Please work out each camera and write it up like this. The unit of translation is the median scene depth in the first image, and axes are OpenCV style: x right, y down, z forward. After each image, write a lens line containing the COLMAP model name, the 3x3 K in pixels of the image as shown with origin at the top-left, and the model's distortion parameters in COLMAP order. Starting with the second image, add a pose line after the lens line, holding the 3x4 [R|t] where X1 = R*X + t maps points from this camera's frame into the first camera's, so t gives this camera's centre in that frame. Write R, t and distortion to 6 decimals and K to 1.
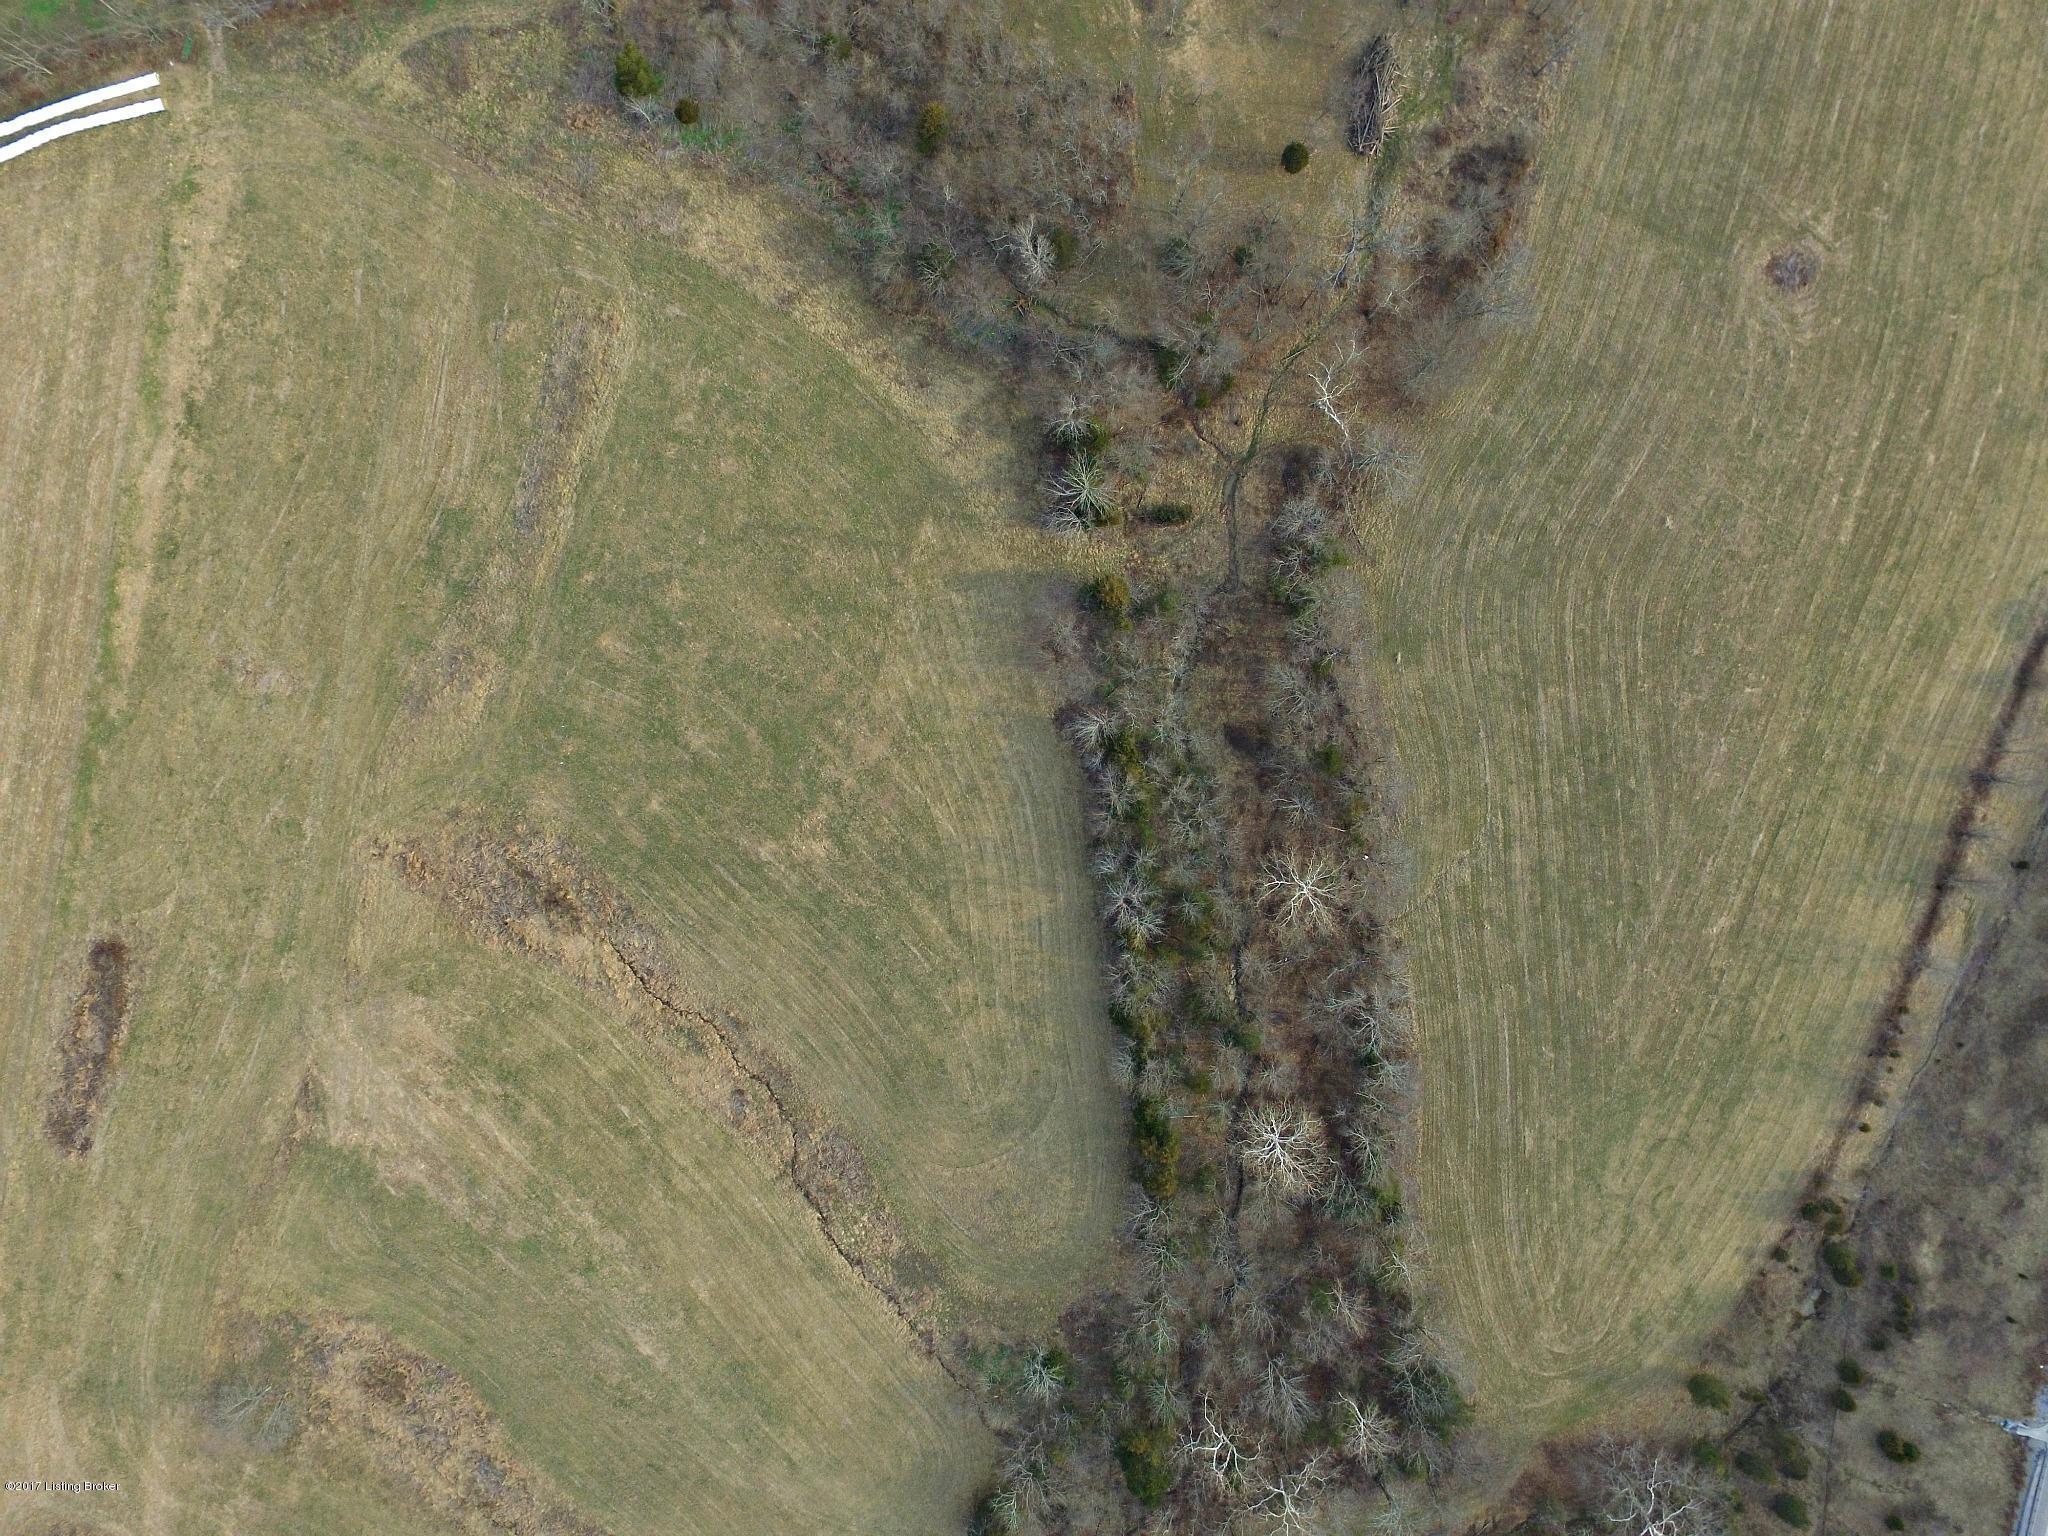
lens RADIAL K [[1385.5, 0, 1028.7], [0, 1385.5, 777.6], [0, 0, 1]] dist [-0.128643, 0.092322]
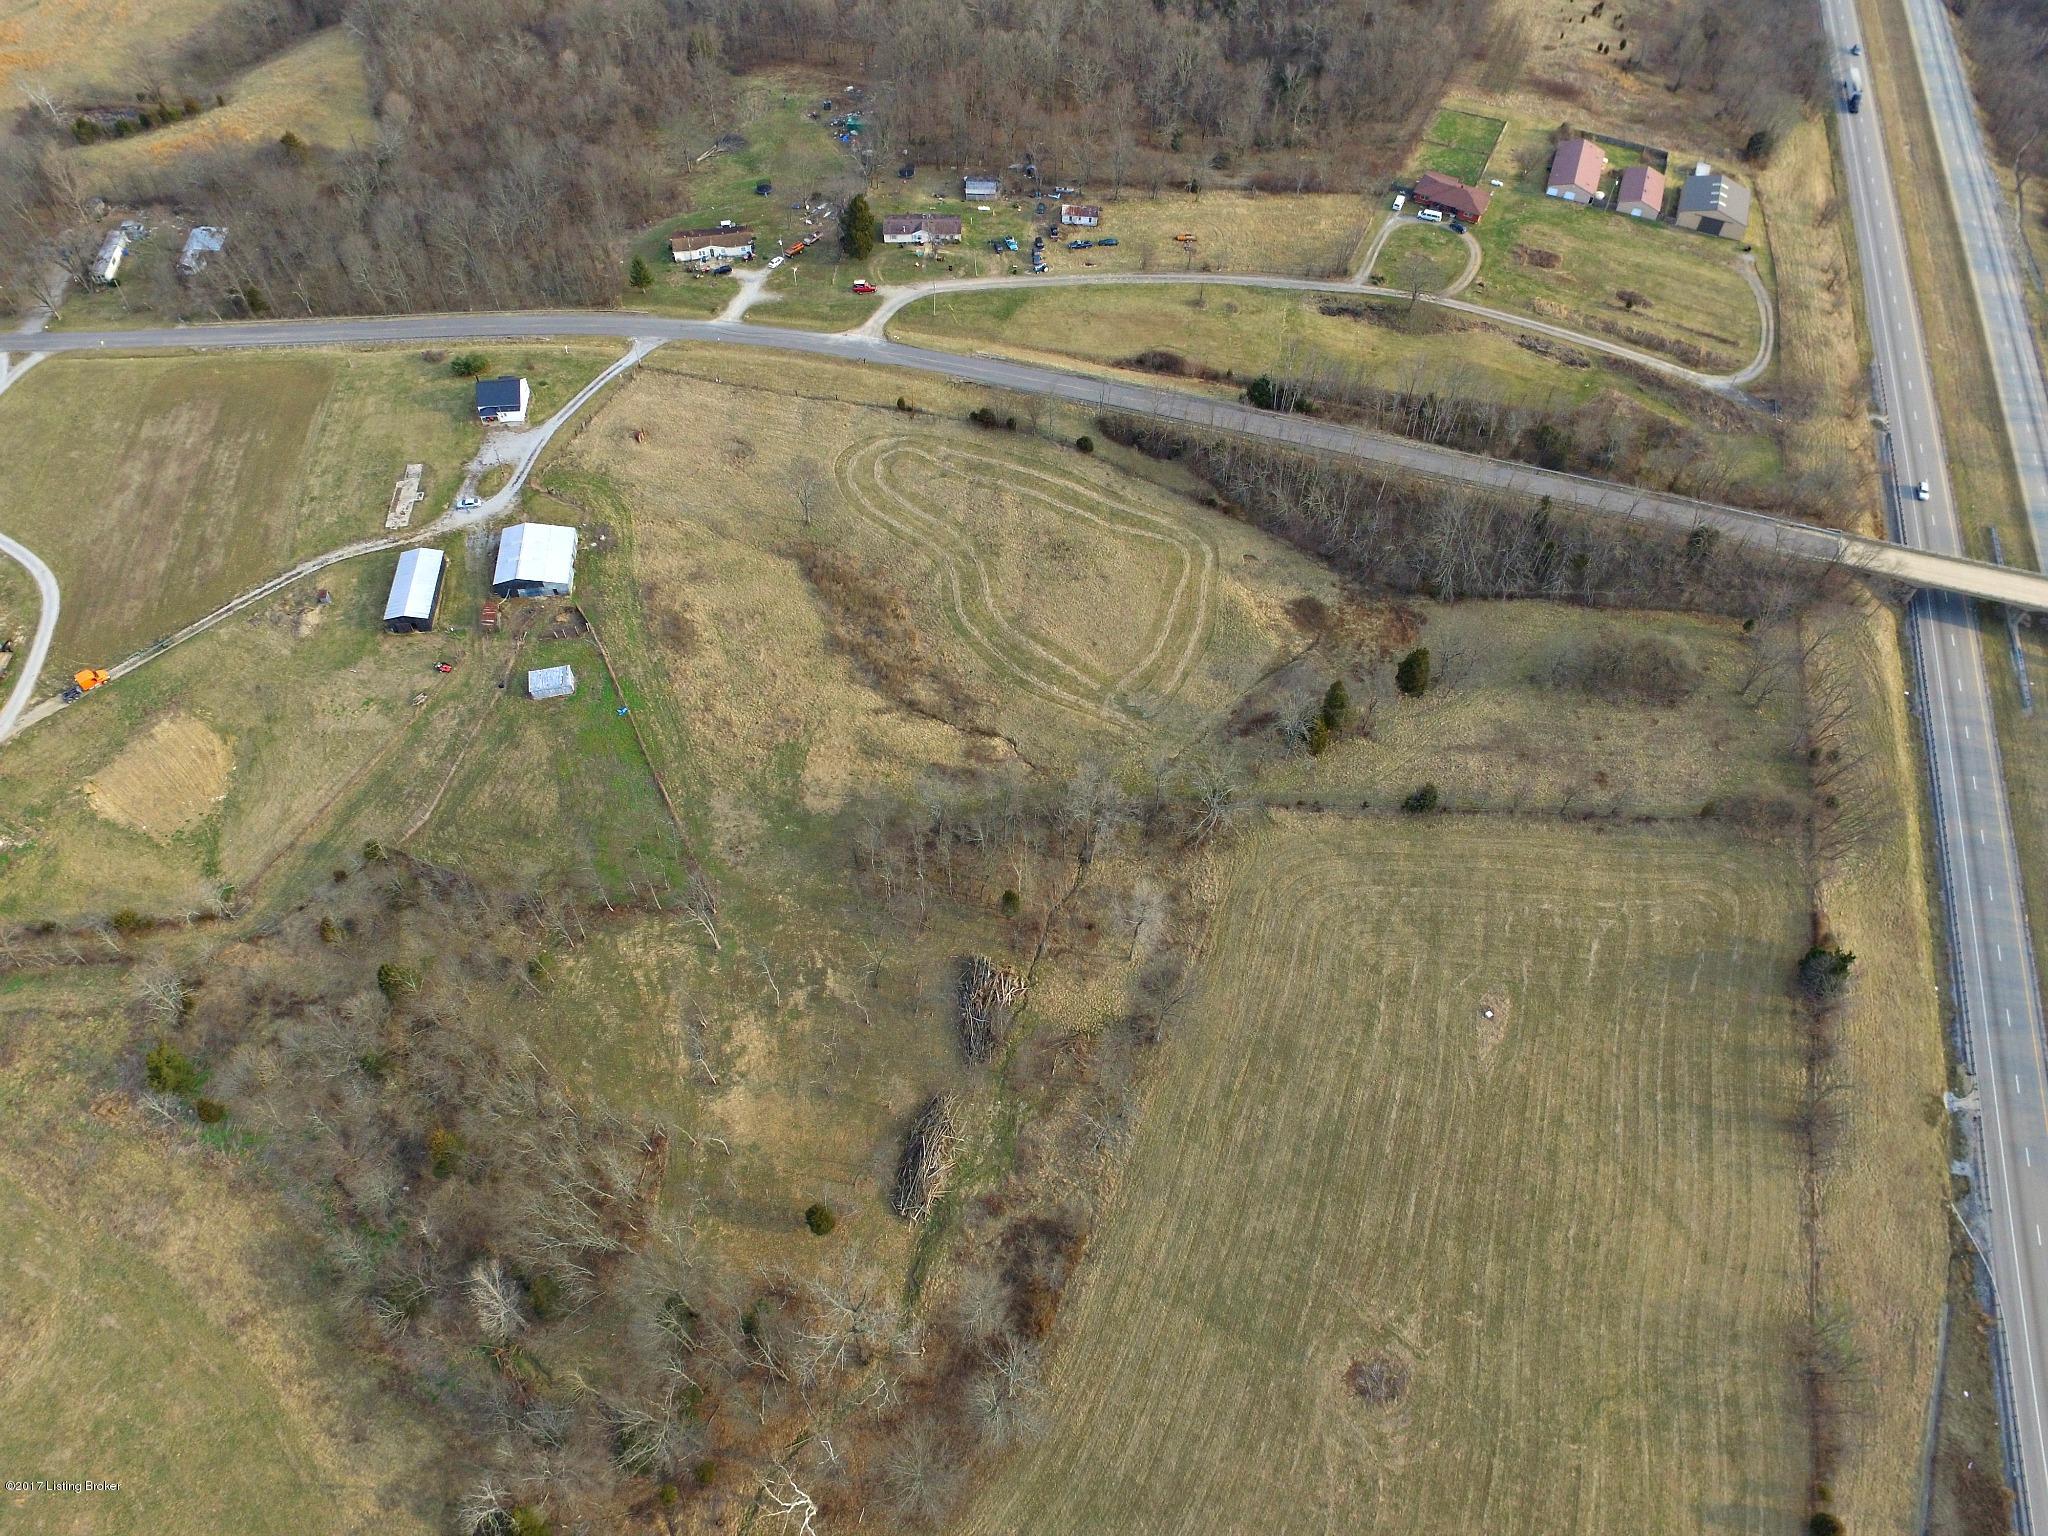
lens RADIAL K [[1385.5, 0, 1028.7], [0, 1385.5, 777.6], [0, 0, 1]] dist [-0.128643, 0.092322]
pose [[0.996897, 0.068559, -0.038691, 0.349706], [-0.077841, 0.785117, -0.614437, -0.131842], [-0.011748, 0.615542, 0.788017, 0.074878]]
